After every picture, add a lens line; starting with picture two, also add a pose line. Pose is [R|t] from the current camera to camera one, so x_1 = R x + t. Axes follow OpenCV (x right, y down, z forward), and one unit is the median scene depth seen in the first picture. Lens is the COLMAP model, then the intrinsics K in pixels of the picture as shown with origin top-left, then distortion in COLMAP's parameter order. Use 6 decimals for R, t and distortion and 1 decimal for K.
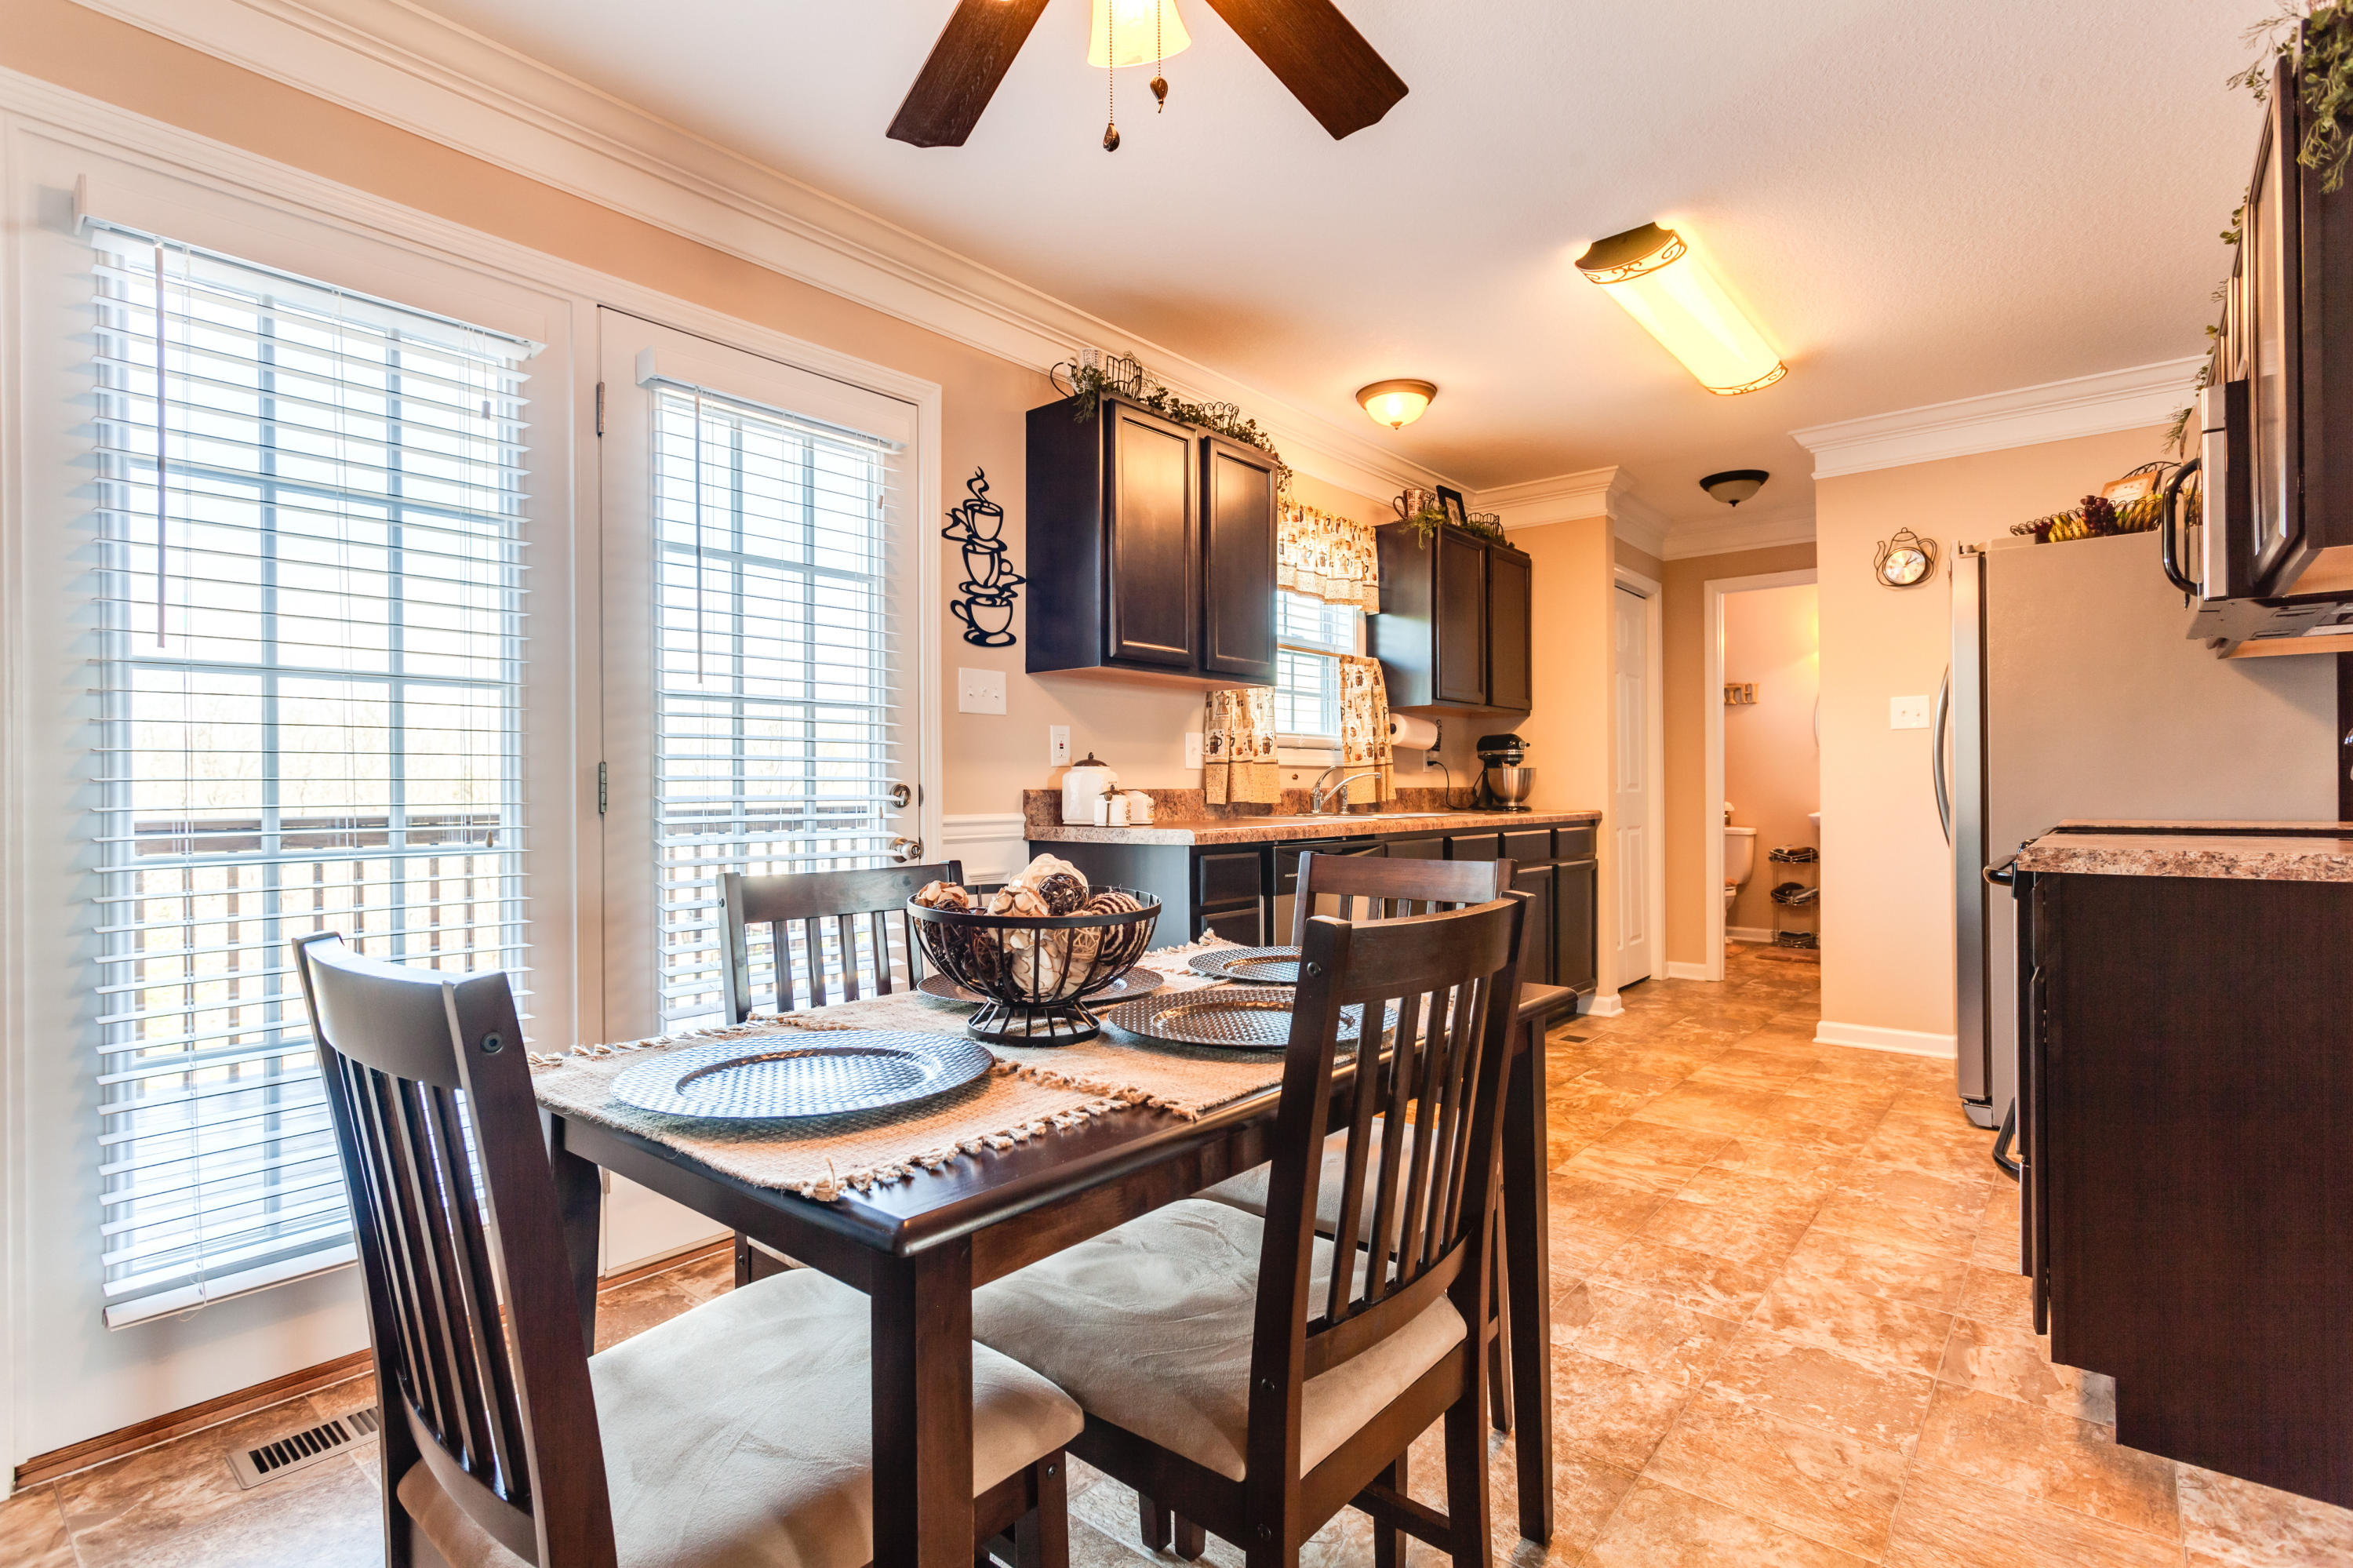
lens RADIAL K [[1113.5, 0, 1176.6], [0, 1113.5, 787.5], [0, 0, 1]] dist [-0.002922, 0.004437]
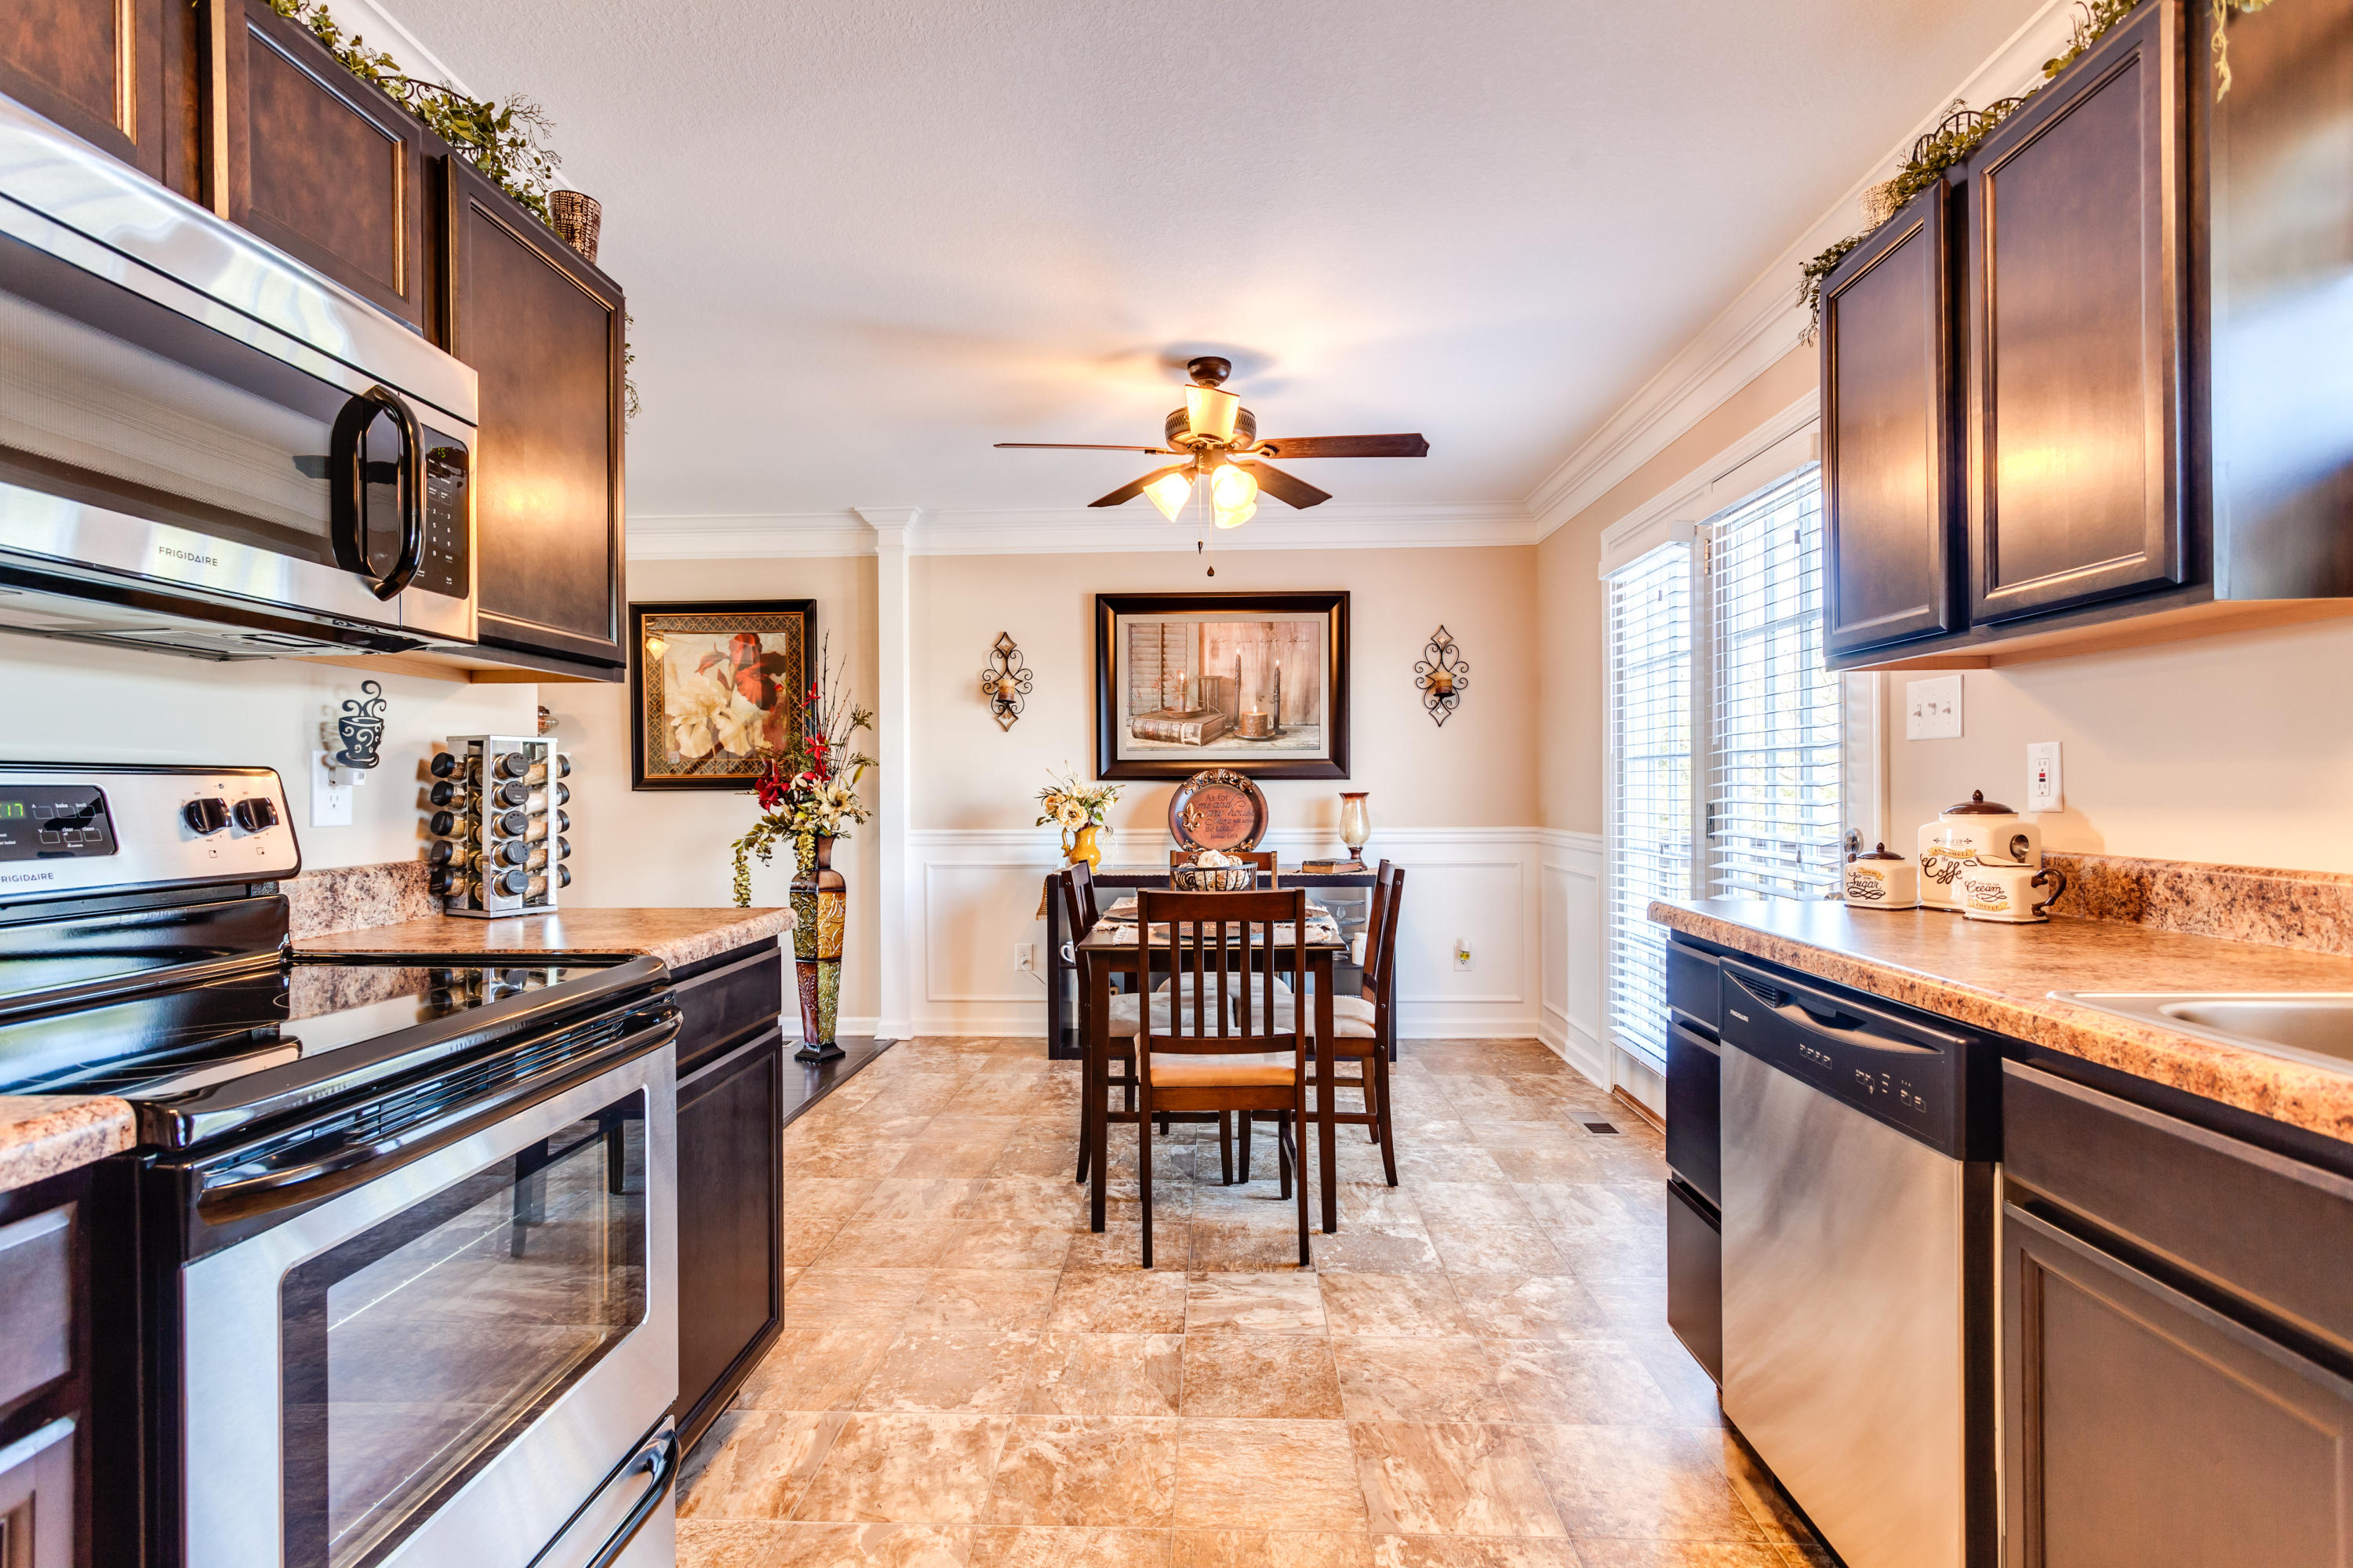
lens RADIAL K [[1113.5, 0, 1169.3], [0, 1113.5, 783.2], [0, 0, 1]] dist [-0.002922, 0.004437]
pose [[-0.793994, 0.011645, -0.607814, 0.470690], [0.014391, 0.999896, 0.000357, -0.030557], [0.607756, -0.008464, -0.794079, 0.887147]]
